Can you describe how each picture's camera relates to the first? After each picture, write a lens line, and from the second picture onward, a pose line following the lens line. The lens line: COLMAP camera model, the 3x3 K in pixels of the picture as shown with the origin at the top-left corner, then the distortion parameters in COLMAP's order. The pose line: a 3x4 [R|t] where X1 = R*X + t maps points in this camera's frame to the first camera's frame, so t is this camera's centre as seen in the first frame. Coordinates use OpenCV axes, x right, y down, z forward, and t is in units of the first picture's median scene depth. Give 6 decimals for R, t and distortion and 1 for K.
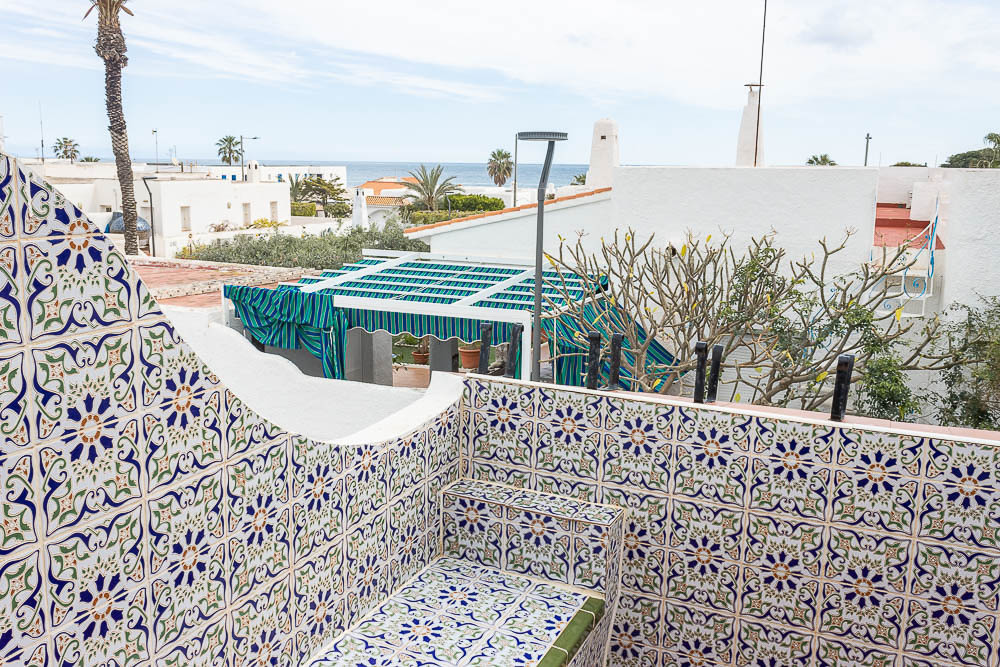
lens RADIAL K [[923.3, 0, 493.5], [0, 923.3, 336.6], [0, 0, 1]] dist [0.038002, 0.000000]
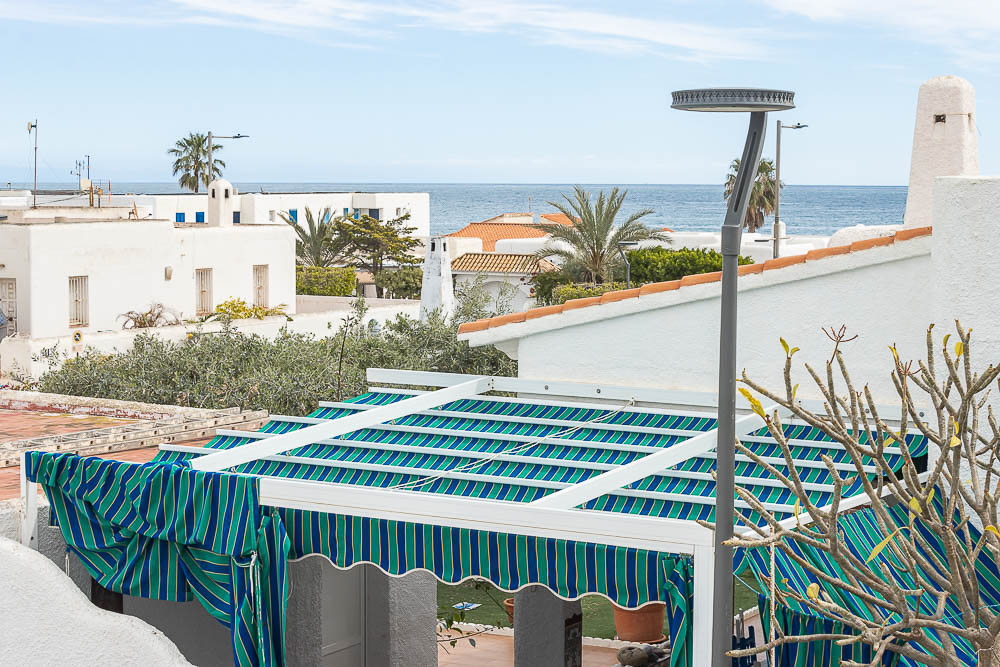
lens RADIAL K [[1943.8, 0, 503.6], [0, 1943.8, 332.3], [0, 0, 1]] dist [-0.032654, 0.000000]
pose [[0.992174, 0.002071, -0.124847, 0.040262], [-0.015808, 0.993901, -0.109140, -0.012737], [0.123860, 0.110260, 0.986155, 0.100945]]
